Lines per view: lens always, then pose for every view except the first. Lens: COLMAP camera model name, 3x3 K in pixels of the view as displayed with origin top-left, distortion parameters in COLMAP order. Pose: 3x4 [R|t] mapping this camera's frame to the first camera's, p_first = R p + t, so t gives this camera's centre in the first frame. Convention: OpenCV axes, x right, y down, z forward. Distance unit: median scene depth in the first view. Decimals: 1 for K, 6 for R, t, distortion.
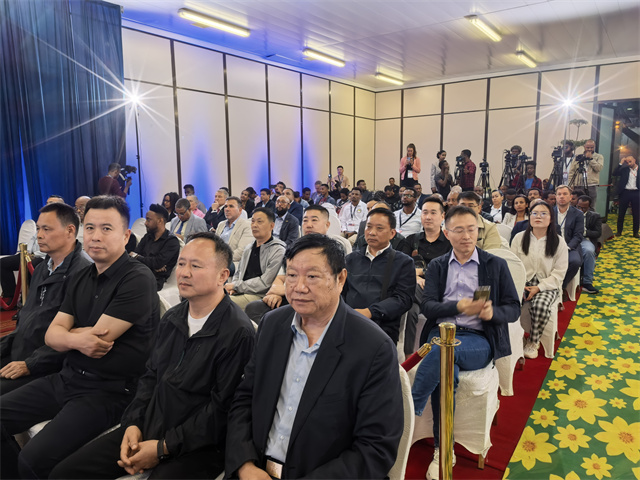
lens RADIAL K [[453.0, 0, 336.7], [0, 453.0, 229.4], [0, 0, 1]] dist [0.053718, 0.000808]
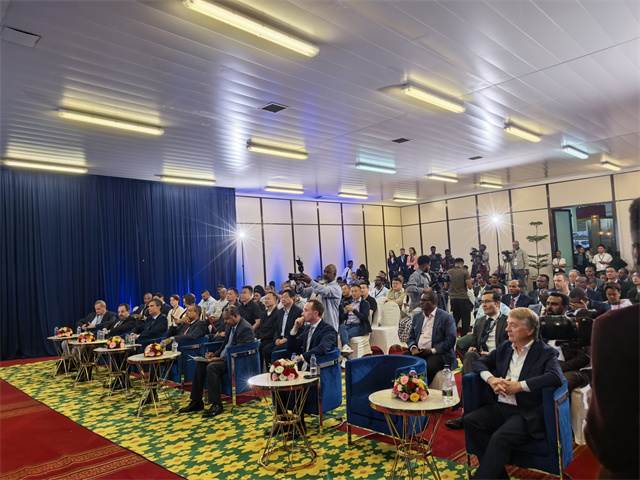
lens RADIAL K [[447.5, 0, 320.0], [0, 447.5, 240.0], [0, 0, 1]] dist [-0.002829, -0.000441]
pose [[0.977293, -0.063910, -0.202026, 0.157304], [0.028156, 0.984143, -0.175130, 0.036958], [0.210015, 0.165465, 0.963595, -0.458711]]
